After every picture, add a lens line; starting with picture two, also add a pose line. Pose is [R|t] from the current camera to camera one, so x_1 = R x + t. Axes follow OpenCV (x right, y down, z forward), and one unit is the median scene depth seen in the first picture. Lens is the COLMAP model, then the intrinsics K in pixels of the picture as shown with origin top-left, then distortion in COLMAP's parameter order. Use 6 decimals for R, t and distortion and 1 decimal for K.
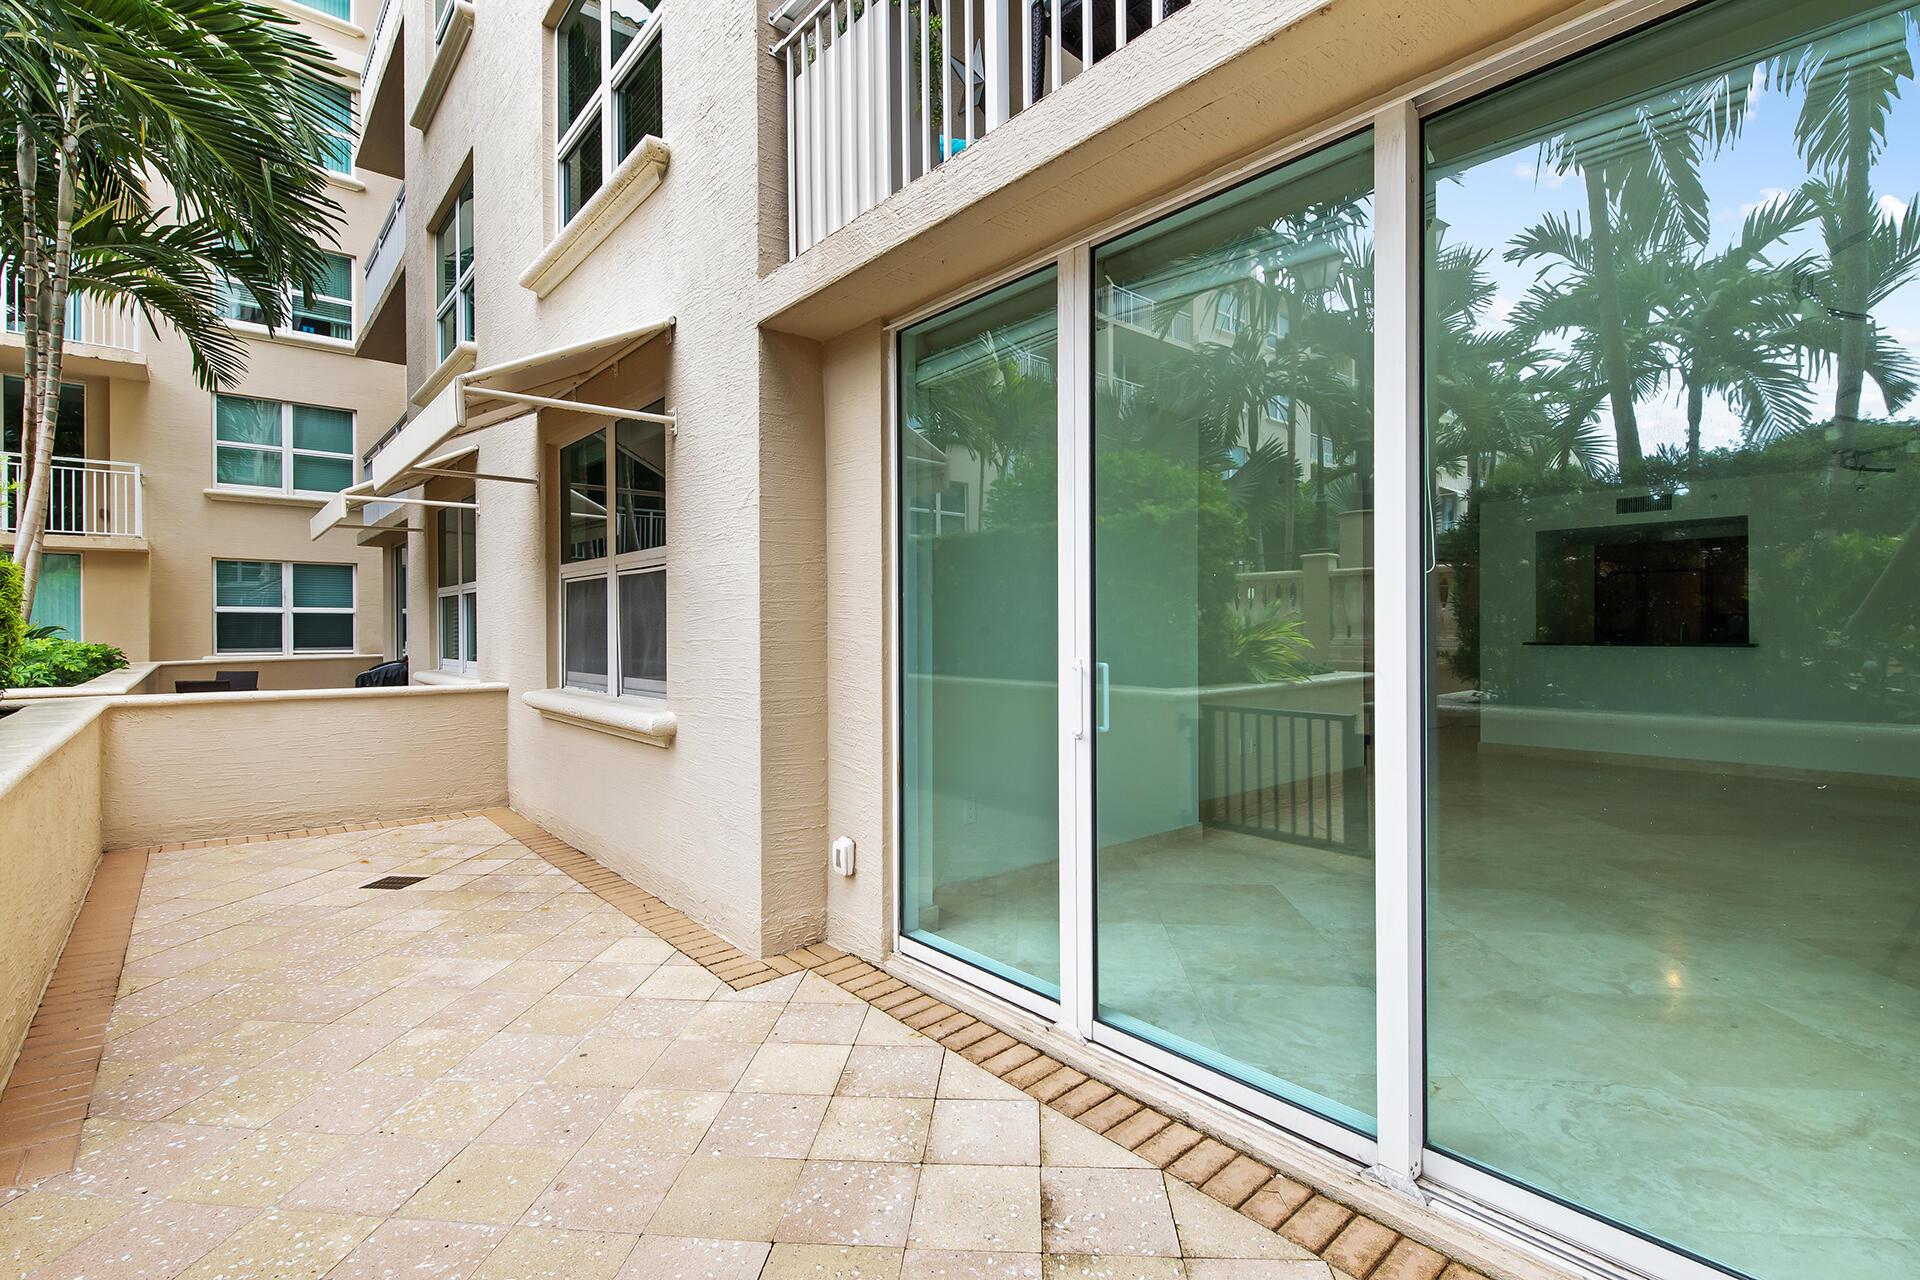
lens RADIAL K [[857.0, 0, 977.5], [0, 857.0, 623.7], [0, 0, 1]] dist [0.005620, -0.003875]
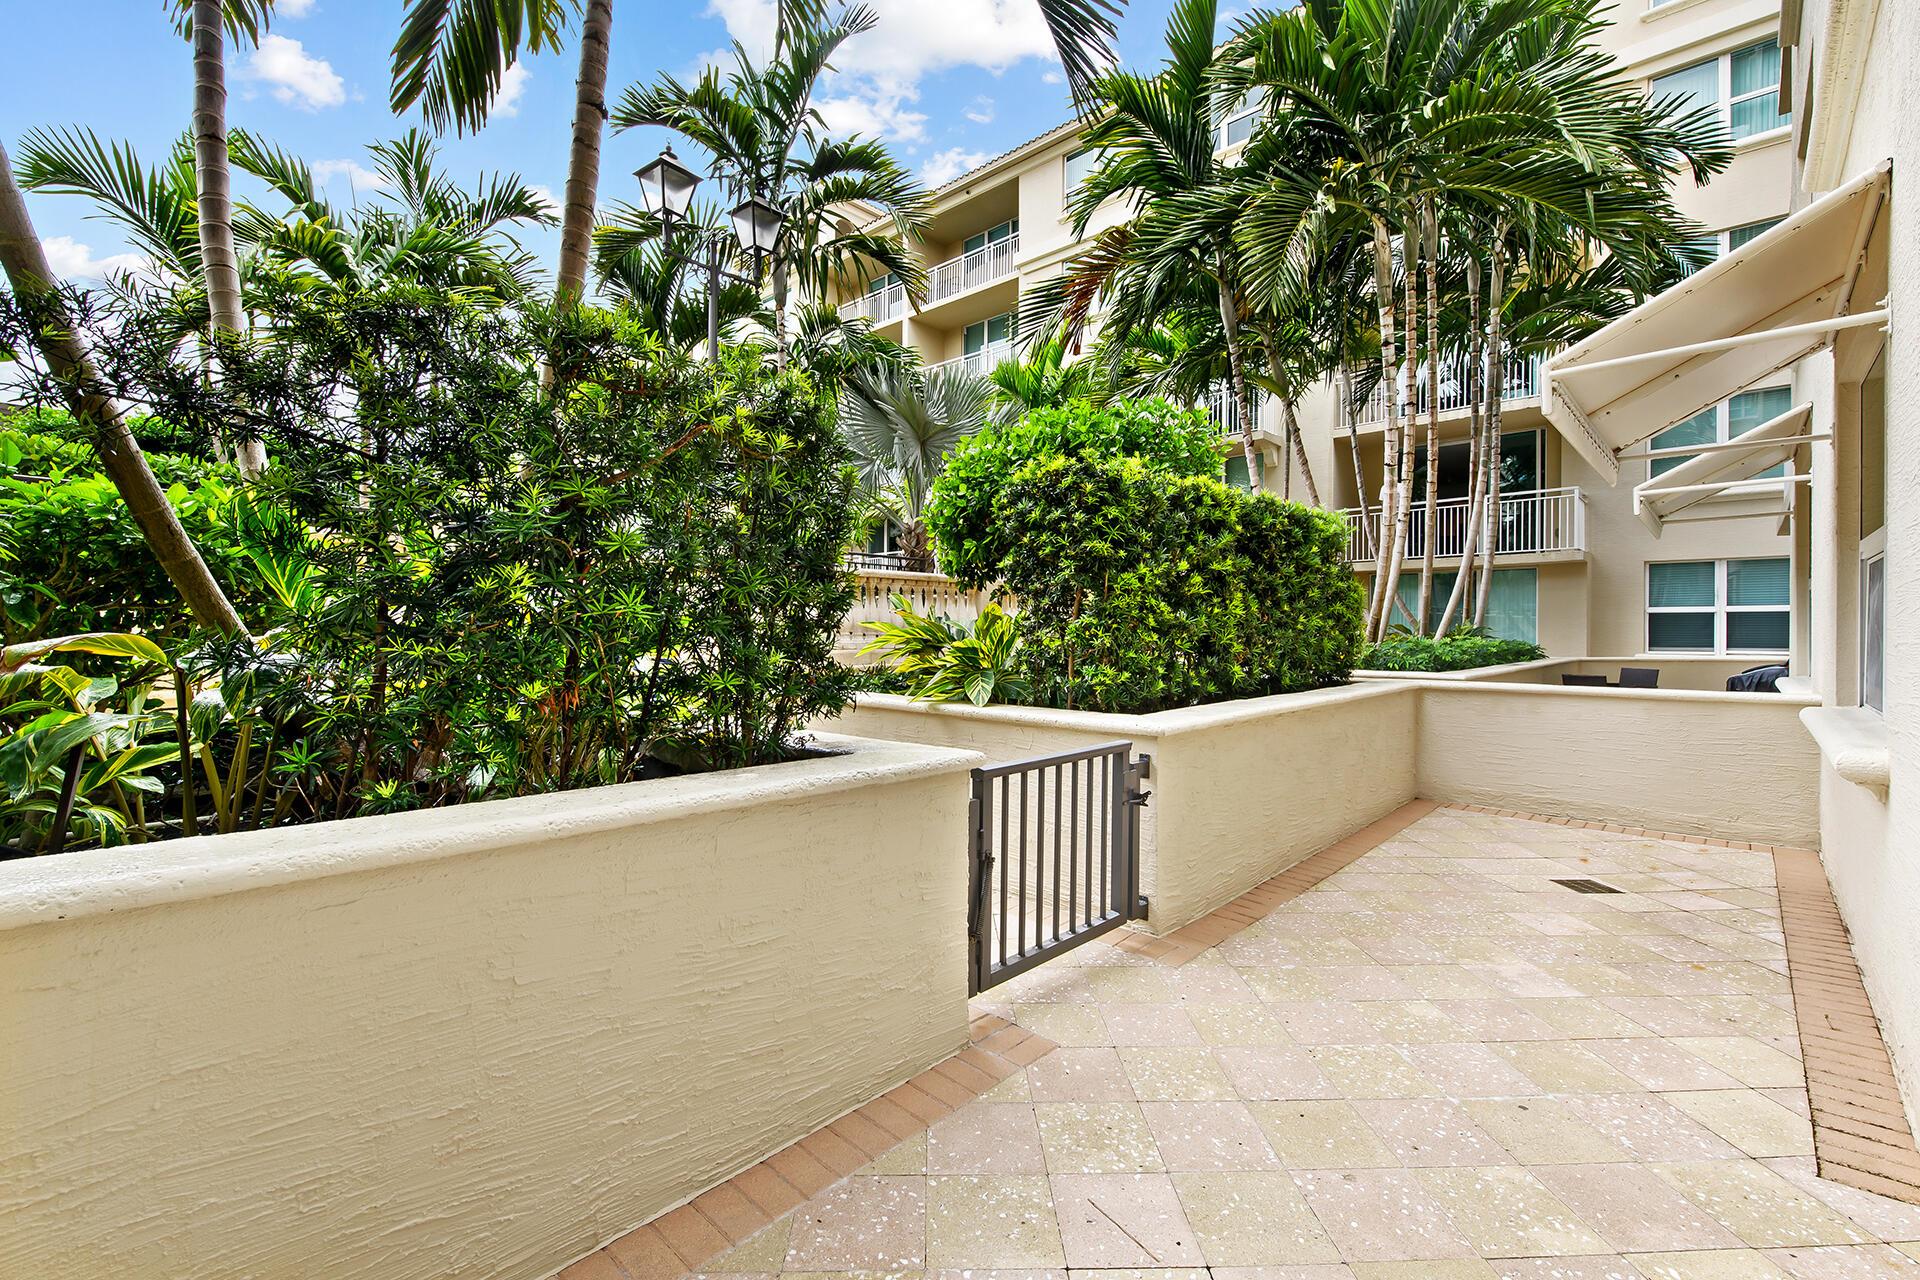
lens RADIAL K [[857.0, 0, 977.5], [0, 857.0, 623.7], [0, 0, 1]] dist [0.005620, -0.003875]
pose [[0.101616, -0.009922, -0.994774, 0.261212], [0.007607, 0.999929, -0.009196, 0.010106], [0.994795, -0.006633, 0.101684, 0.263305]]
